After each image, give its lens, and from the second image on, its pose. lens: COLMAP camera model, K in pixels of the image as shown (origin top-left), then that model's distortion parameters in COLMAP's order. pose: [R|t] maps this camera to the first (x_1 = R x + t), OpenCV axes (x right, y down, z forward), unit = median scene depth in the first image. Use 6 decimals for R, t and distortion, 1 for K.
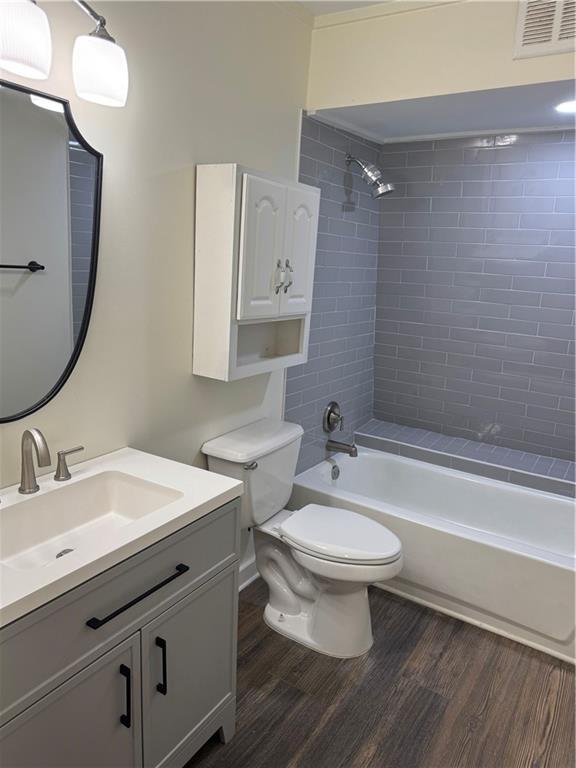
lens RADIAL K [[541.1, 0, 290.2], [0, 541.1, 388.5], [0, 0, 1]] dist [0.077155, -0.091821]
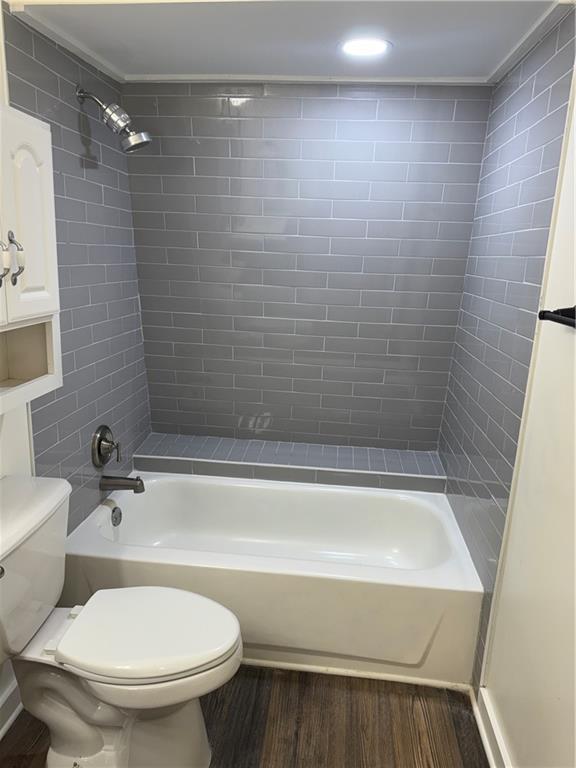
lens RADIAL K [[546.6, 0, 285.8], [0, 546.6, 386.0], [0, 0, 1]] dist [0.051539, -0.069313]
pose [[0.895926, -0.127677, 0.425459, -0.012780], [0.115718, 0.991815, 0.053959, -0.056059], [-0.428866, 0.000890, 0.903368, 0.278503]]
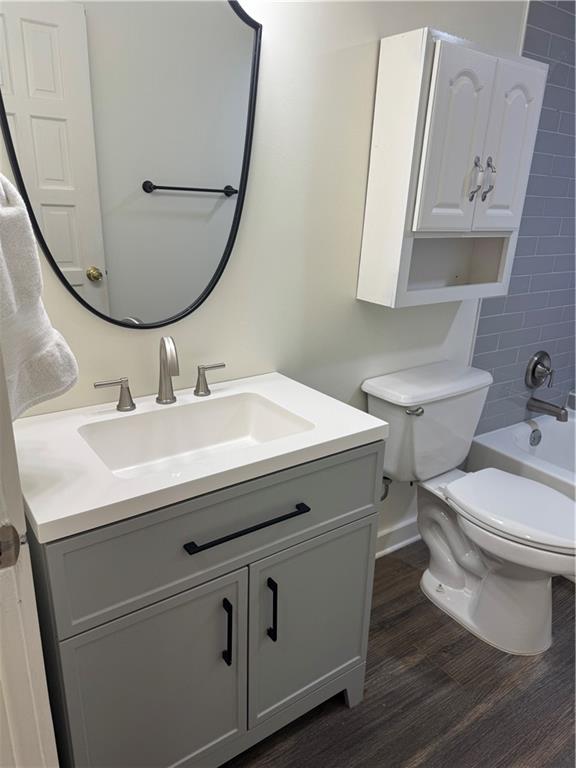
lens RADIAL K [[538.8, 0, 287.1], [0, 538.8, 387.0], [0, 0, 1]] dist [0.067468, -0.093355]
pose [[0.921425, 0.106719, -0.373614, 0.049974], [-0.073935, 0.992130, 0.101050, 0.031582], [0.381458, -0.065487, 0.922063, 0.129851]]
